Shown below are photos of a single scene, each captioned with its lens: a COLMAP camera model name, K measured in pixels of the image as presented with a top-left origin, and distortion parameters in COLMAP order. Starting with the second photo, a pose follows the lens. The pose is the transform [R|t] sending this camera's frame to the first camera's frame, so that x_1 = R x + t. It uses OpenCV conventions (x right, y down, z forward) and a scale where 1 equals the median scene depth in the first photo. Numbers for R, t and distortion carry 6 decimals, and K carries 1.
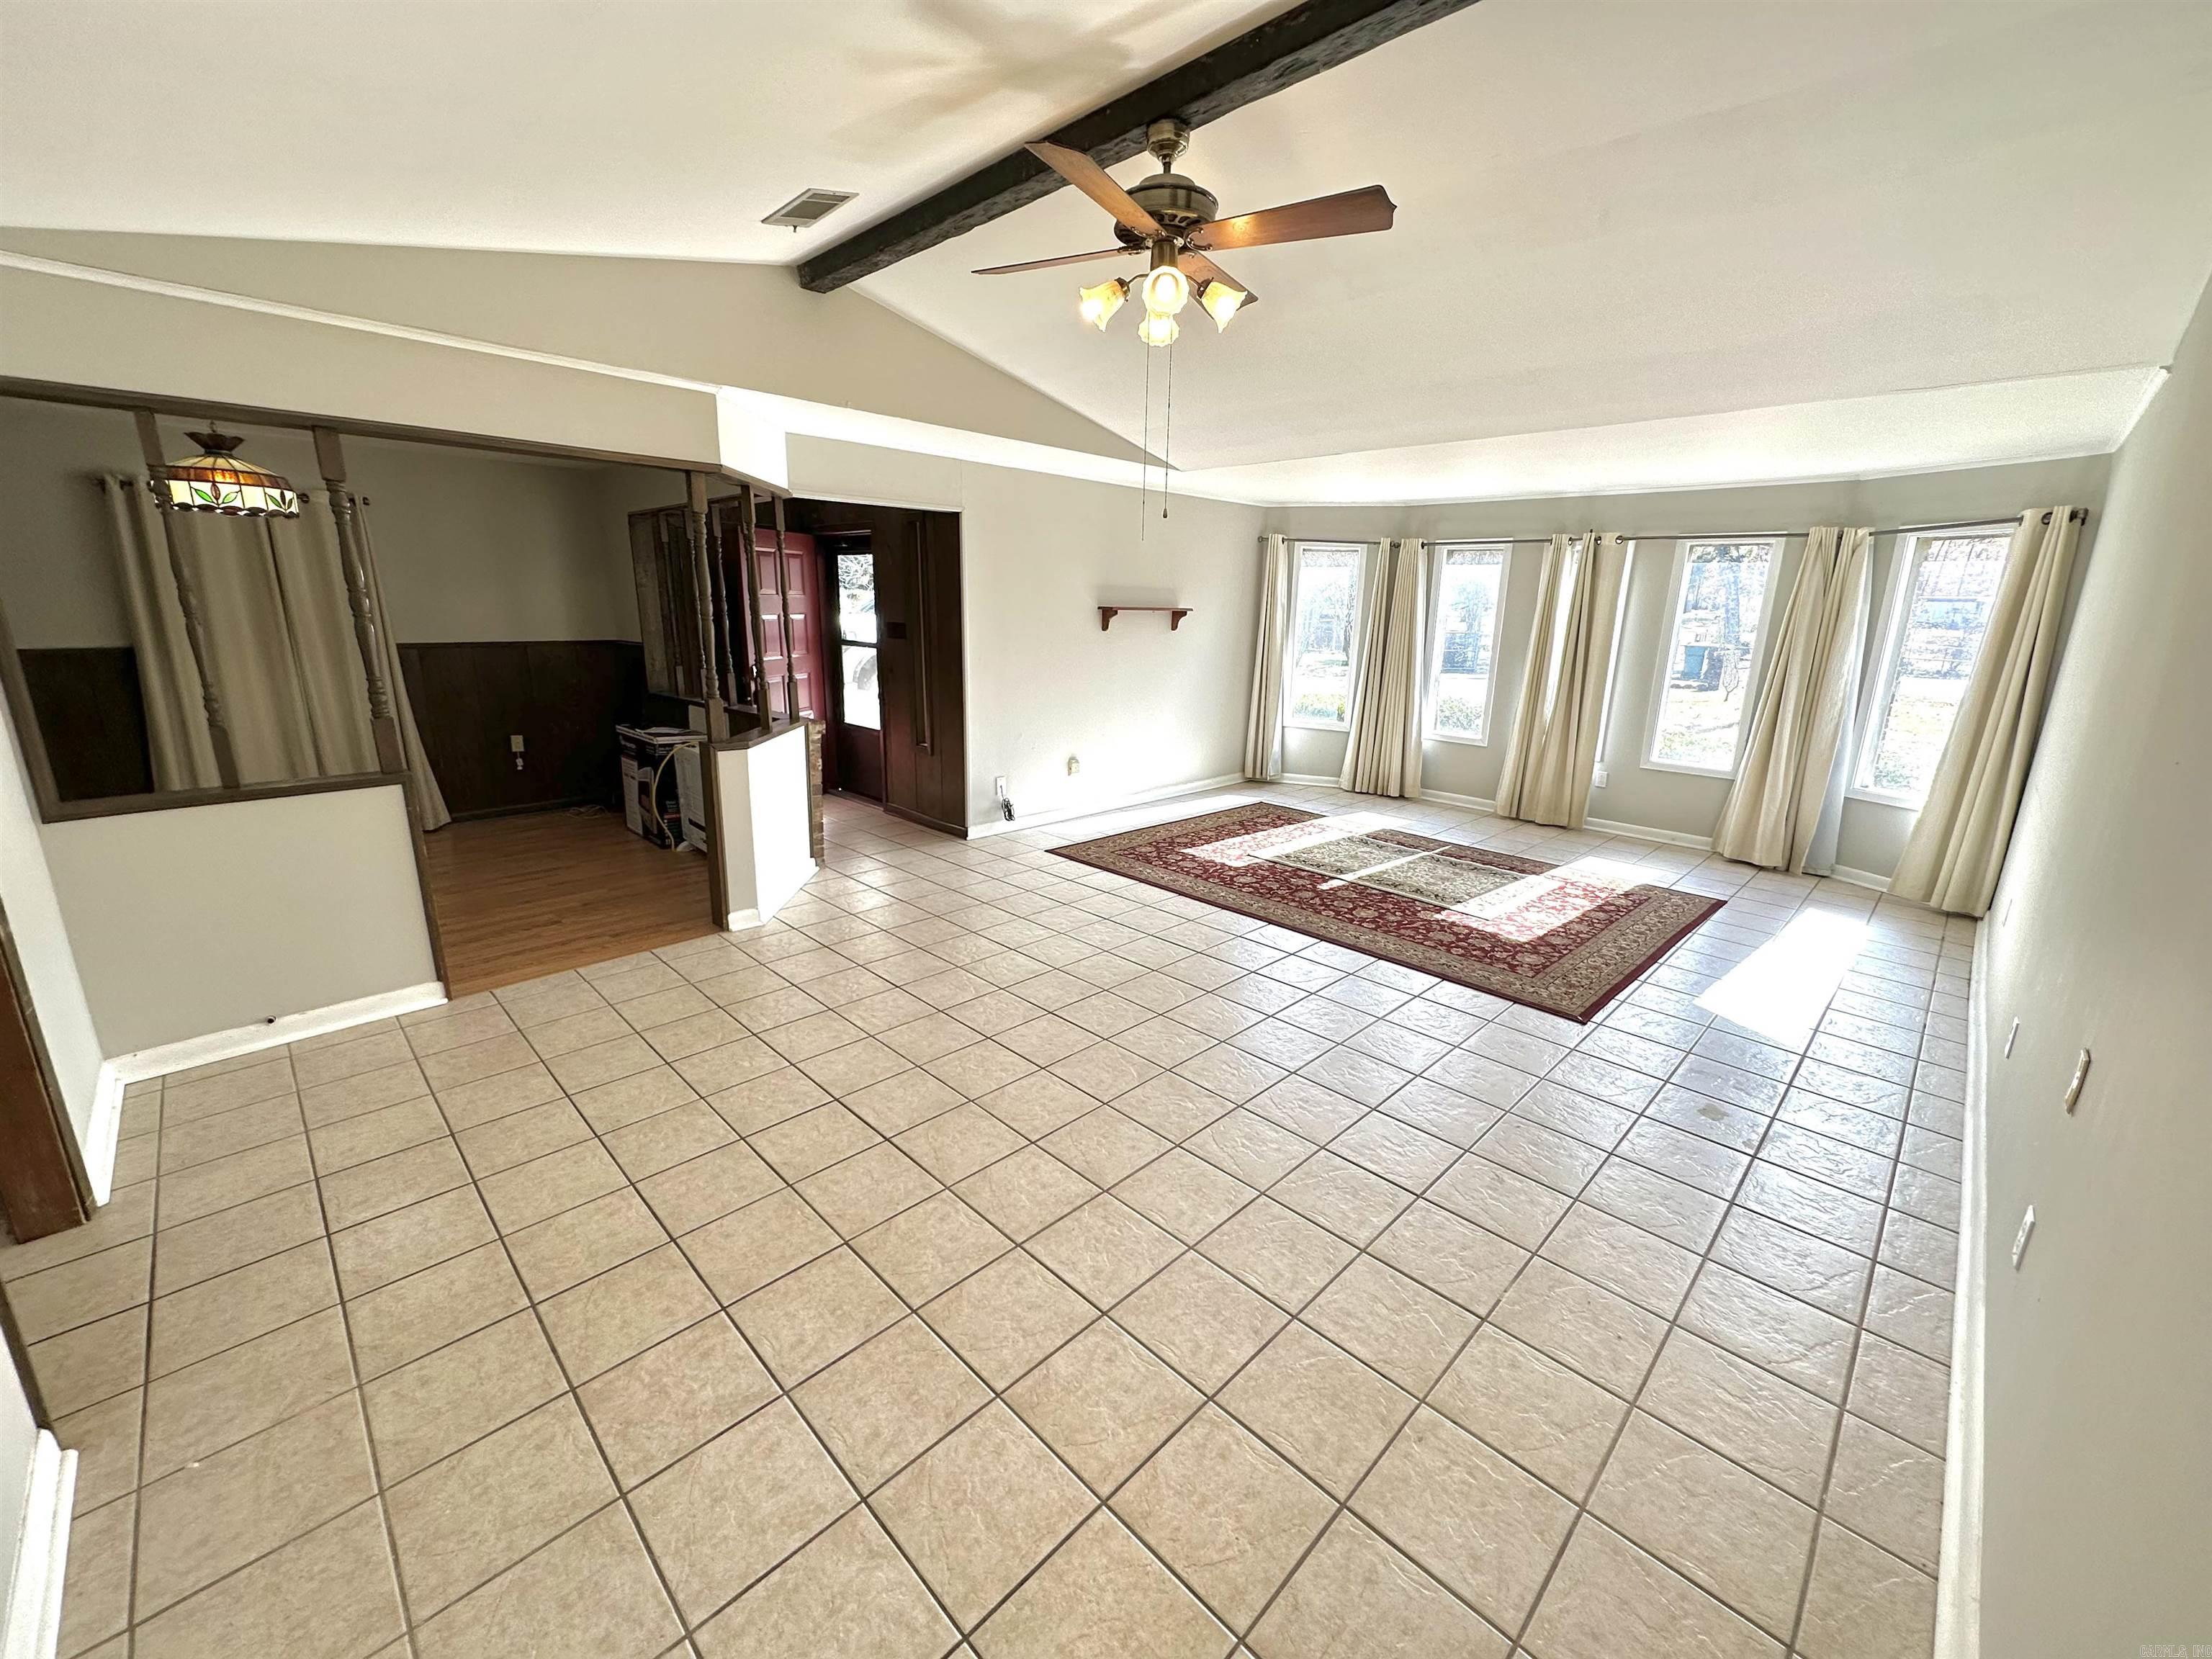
lens RADIAL K [[884.0, 0, 1109.3], [0, 884.0, 822.4], [0, 0, 1]] dist [-0.000692, 0.000956]
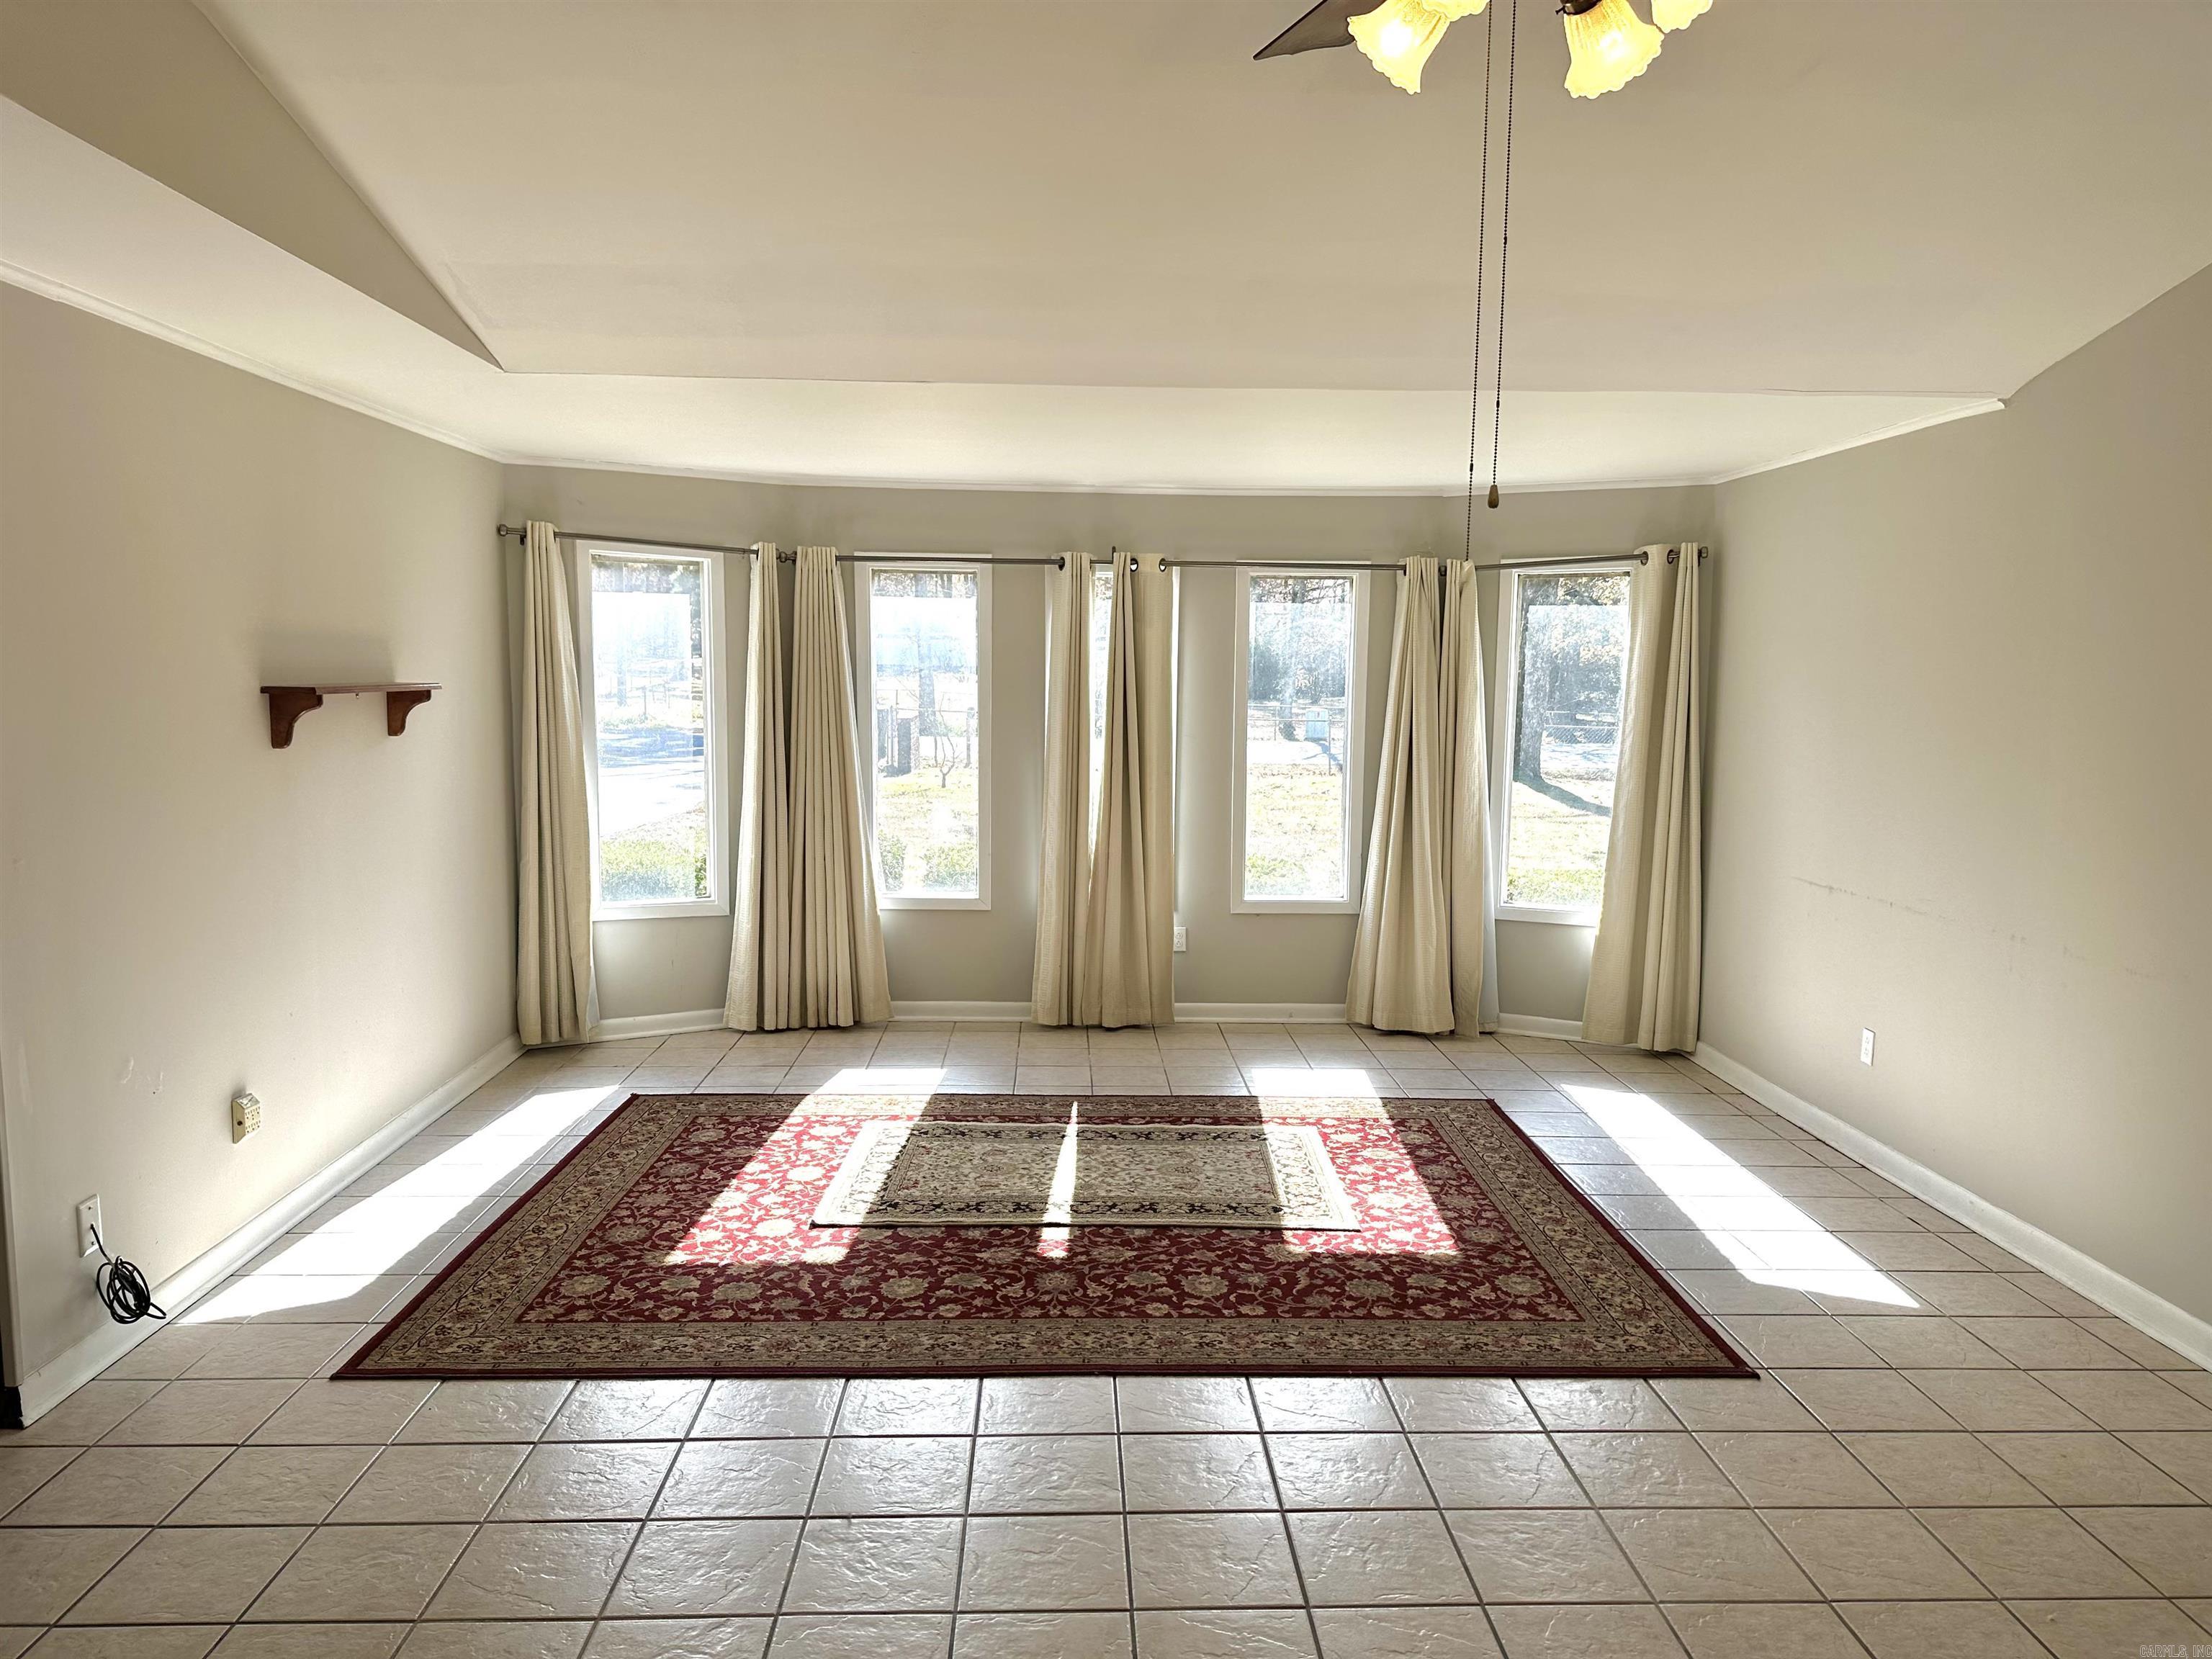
lens RADIAL K [[1534.6, 0, 1102.1], [0, 1534.6, 832.6], [0, 0, 1]] dist [0.070313, -0.070293]
pose [[0.685780, -0.094903, 0.721595, -0.300498], [0.182048, 0.982313, -0.043820, -0.101672], [-0.704673, 0.161416, 0.690927, 0.337511]]
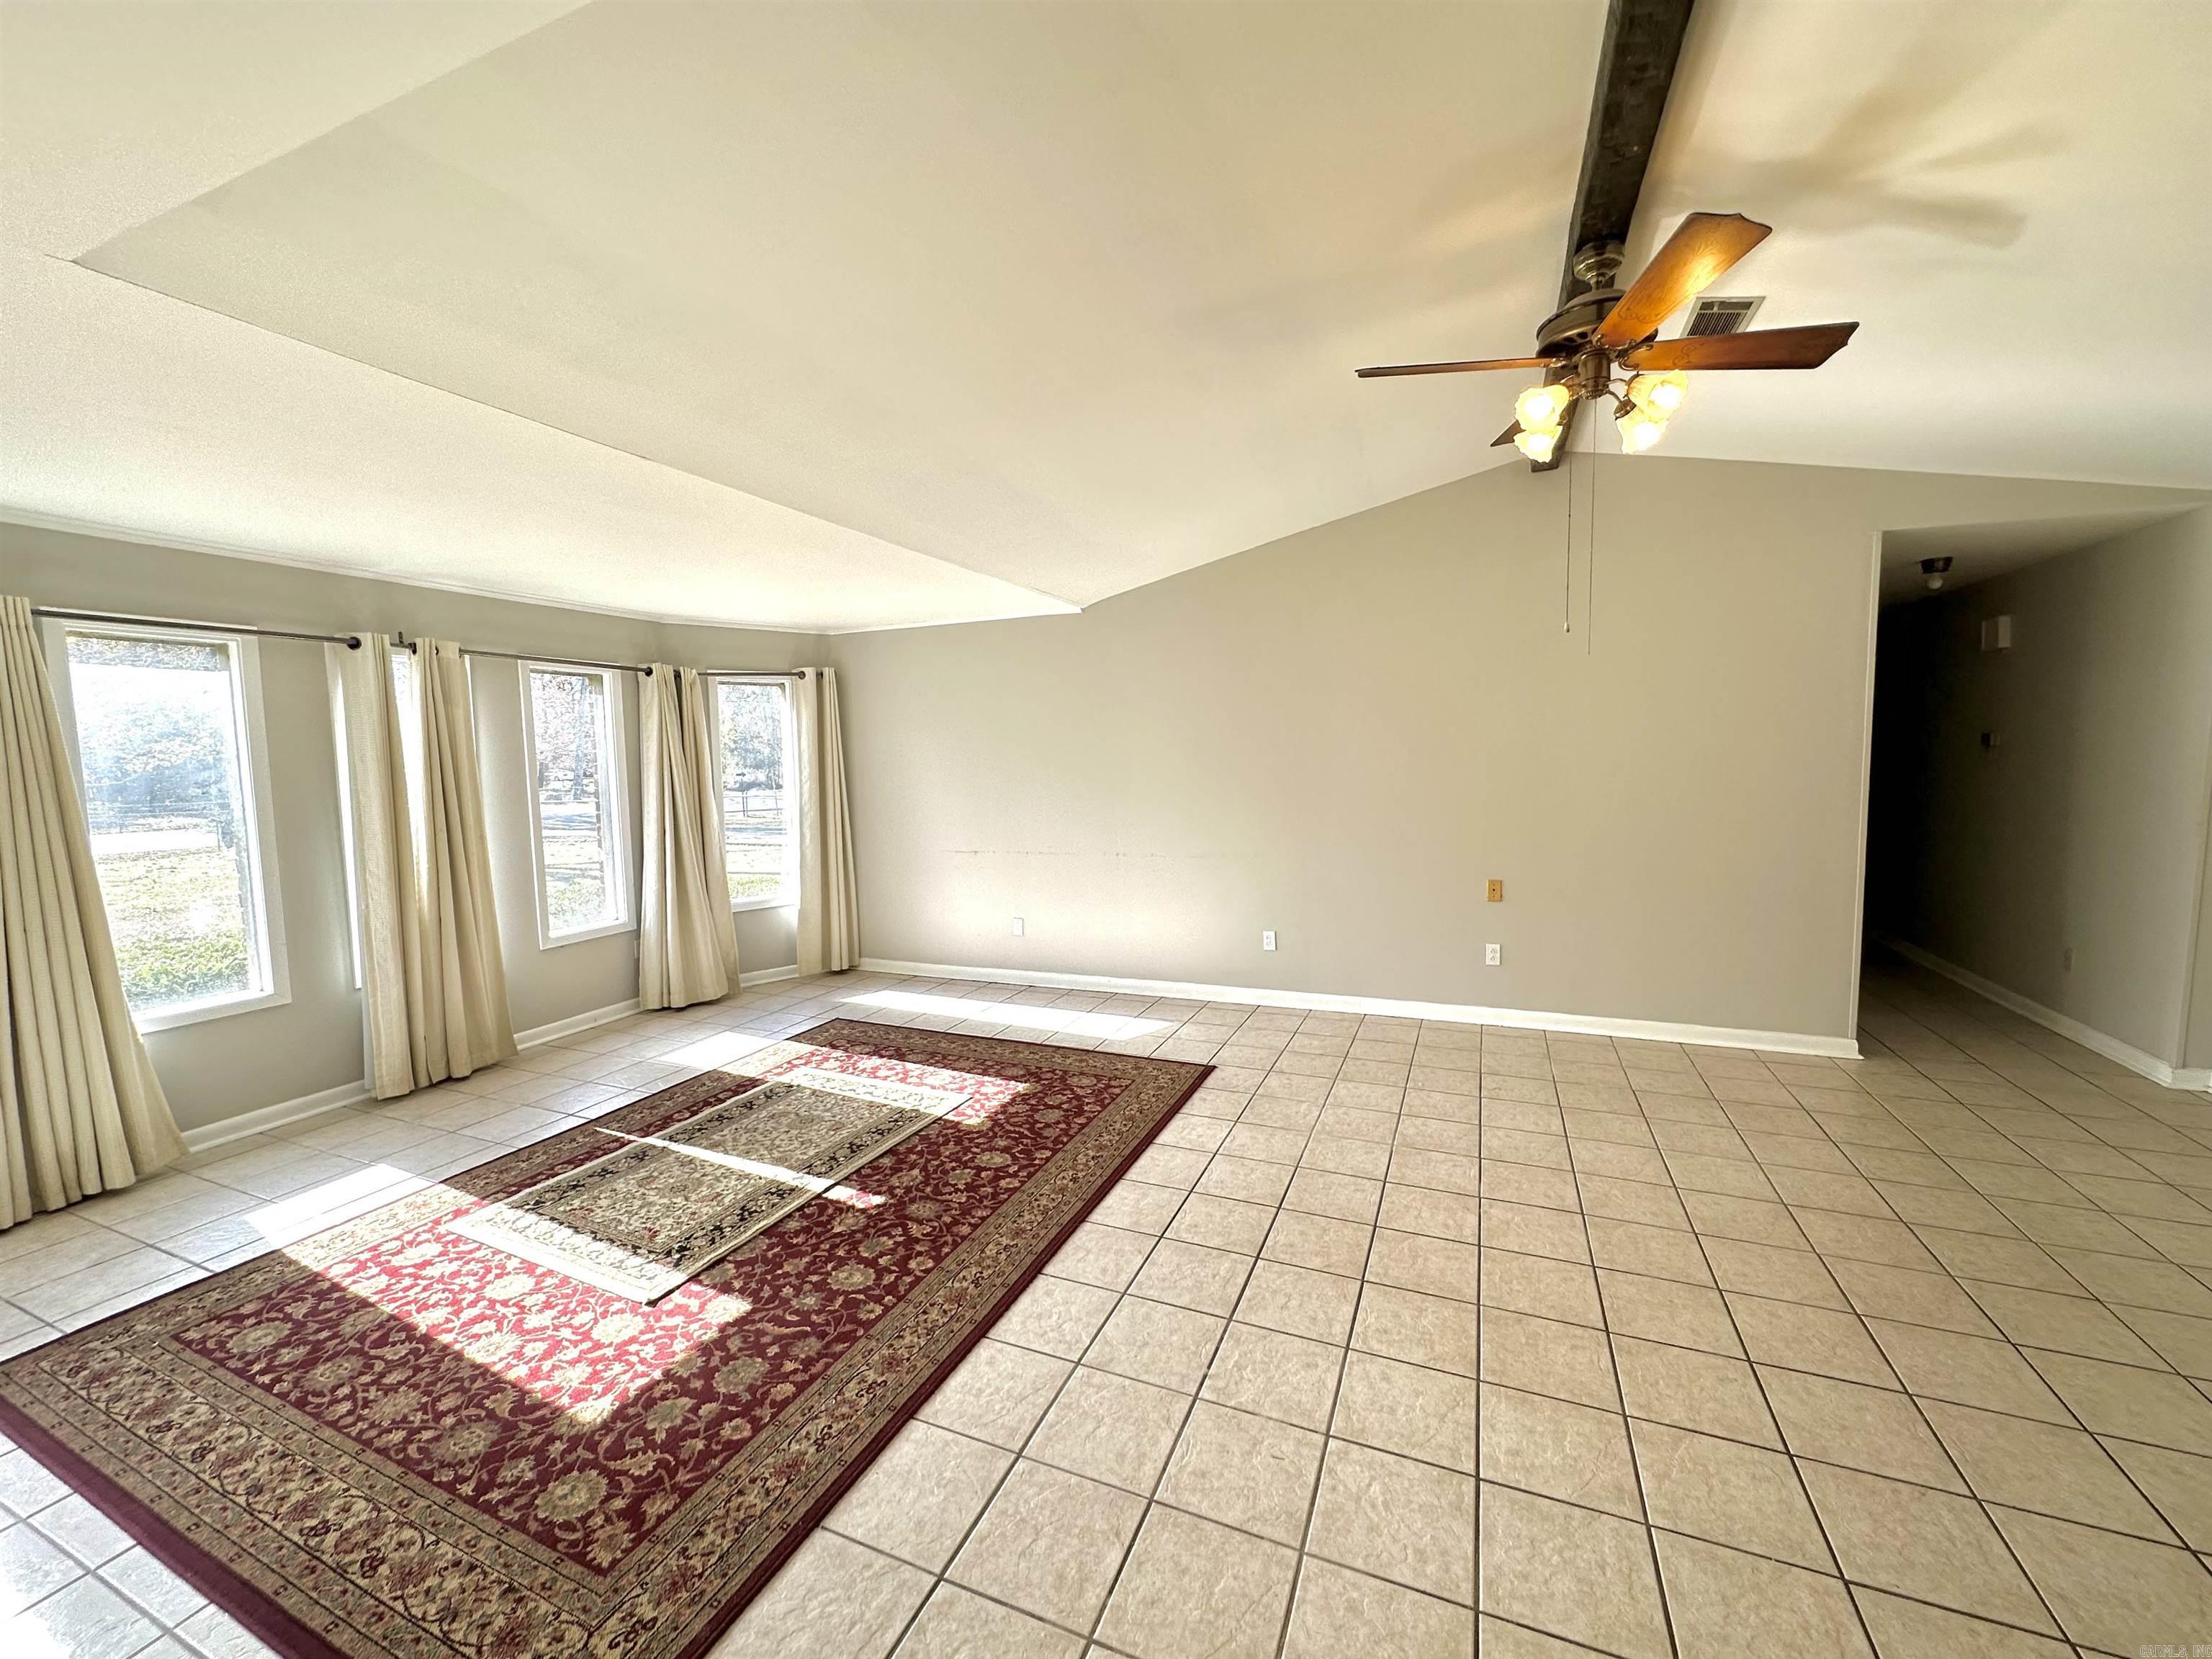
lens RADIAL K [[884.0, 0, 1105.1], [0, 884.0, 825.7], [0, 0, 1]] dist [-0.000692, 0.000956]
pose [[-0.371098, -0.094053, 0.923818, -0.317935], [0.234426, 0.953144, 0.191207, -0.227086], [-0.898516, 0.287523, -0.331662, 0.912328]]
